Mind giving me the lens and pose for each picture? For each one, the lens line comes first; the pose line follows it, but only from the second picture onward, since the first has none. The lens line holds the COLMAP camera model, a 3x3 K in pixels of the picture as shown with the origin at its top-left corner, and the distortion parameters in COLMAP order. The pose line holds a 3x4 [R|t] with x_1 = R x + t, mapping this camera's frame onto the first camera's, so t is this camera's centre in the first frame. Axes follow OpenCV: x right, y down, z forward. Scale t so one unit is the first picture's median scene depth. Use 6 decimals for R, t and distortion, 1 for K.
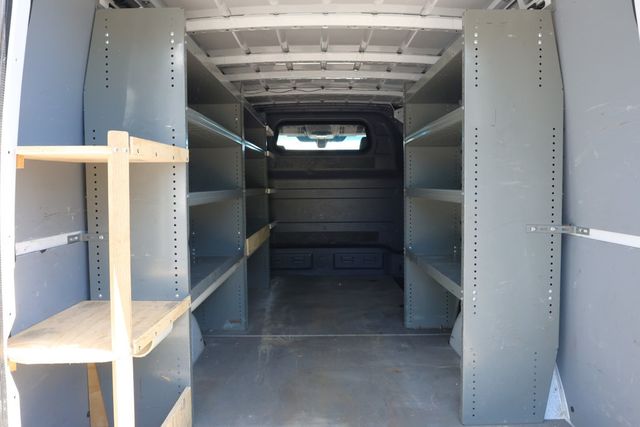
lens RADIAL K [[452.7, 0, 309.7], [0, 452.7, 214.1], [0, 0, 1]] dist [-0.002001, -0.000424]
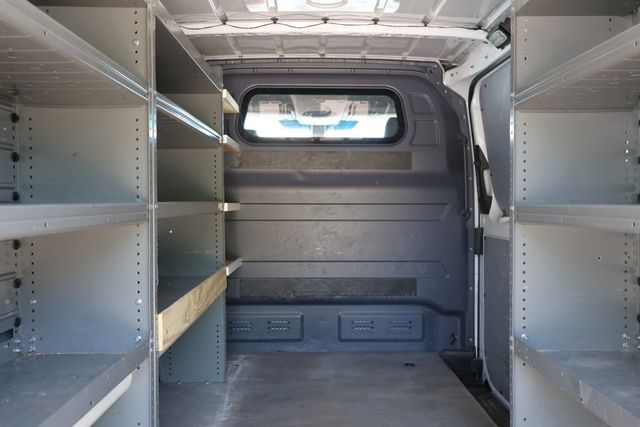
lens RADIAL K [[540.7, 0, 312.9], [0, 540.7, 214.0], [0, 0, 1]] dist [0.011236, 0.005262]
pose [[0.999515, 0.010062, 0.029471, -0.003010], [-0.008885, 0.999168, -0.039801, -0.015507], [-0.029847, 0.039520, 0.998773, 0.310065]]
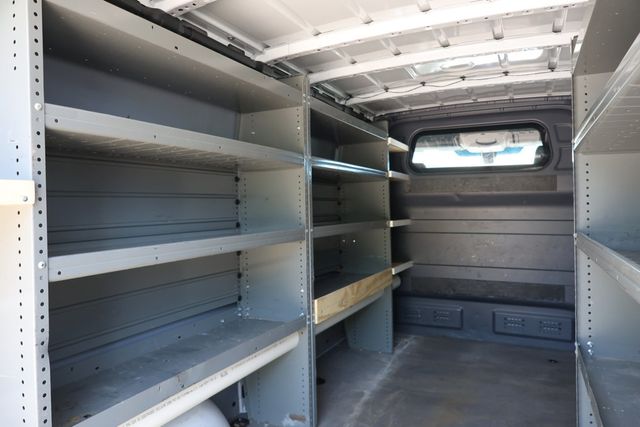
lens RADIAL K [[446.4, 0, 320.0], [0, 446.4, 213.5], [0, 0, 1]] dist [0.018732, 0.000490]
pose [[0.908013, 0.003290, -0.418928, 0.104204], [-0.021889, 0.998976, -0.039598, -0.033540], [0.418369, 0.045126, 0.907156, 0.254243]]
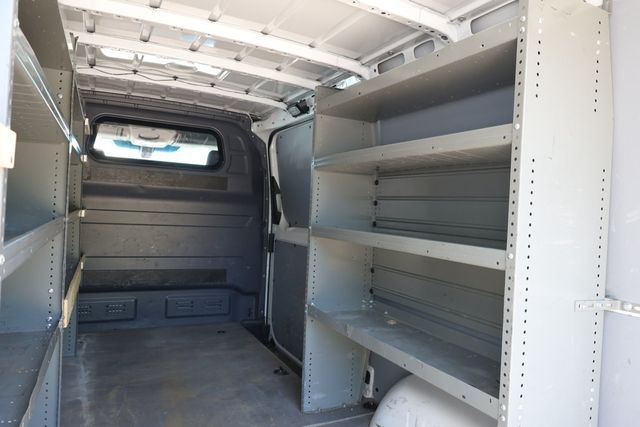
lens RADIAL K [[452.7, 0, 309.7], [0, 452.7, 214.1], [0, 0, 1]] dist [-0.002001, -0.000424]
pose [[0.890131, 0.049534, 0.453005, -0.087811], [-0.031406, 0.998379, -0.047457, -0.025895], [-0.454621, 0.028016, 0.890244, 0.218750]]
